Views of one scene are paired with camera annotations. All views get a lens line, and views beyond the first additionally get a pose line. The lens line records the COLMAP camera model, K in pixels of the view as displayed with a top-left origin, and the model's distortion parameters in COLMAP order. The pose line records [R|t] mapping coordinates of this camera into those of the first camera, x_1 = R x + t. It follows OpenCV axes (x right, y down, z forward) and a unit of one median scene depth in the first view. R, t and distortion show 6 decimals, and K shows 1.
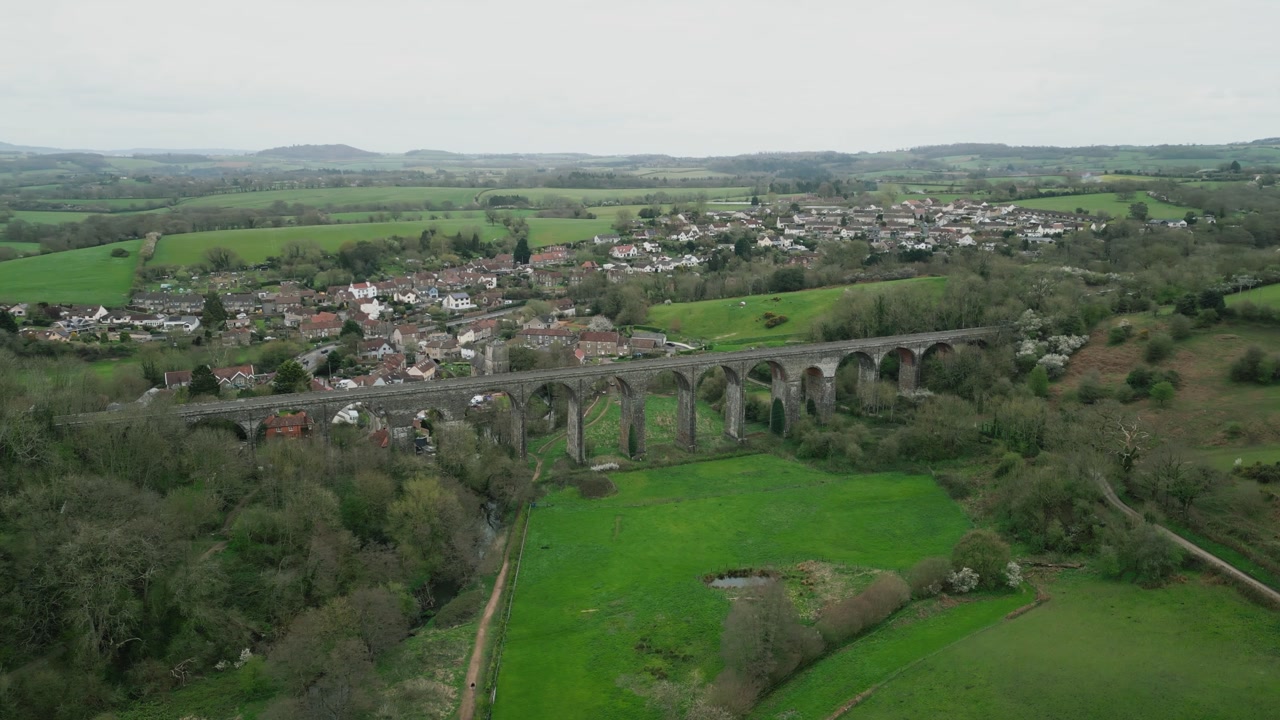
lens RADIAL K [[913.9, 0, 640.0], [0, 913.9, 360.0], [0, 0, 1]] dist [0.106319, -0.129931]
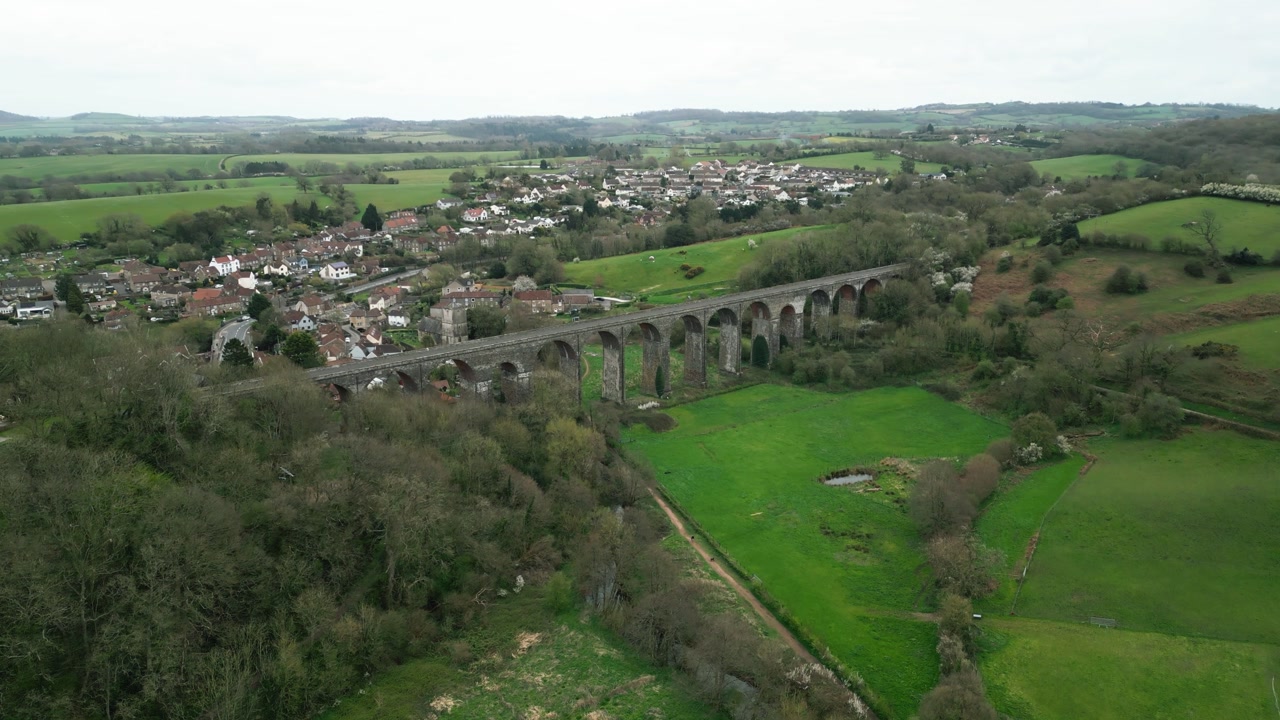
lens RADIAL K [[913.9, 0, 640.0], [0, 913.9, 360.0], [0, 0, 1]] dist [0.106319, -0.129931]
pose [[0.956149, -0.078289, 0.282222, -0.197475], [0.067984, 0.996619, 0.046140, 0.006624], [-0.284880, -0.024930, 0.958239, -0.021652]]
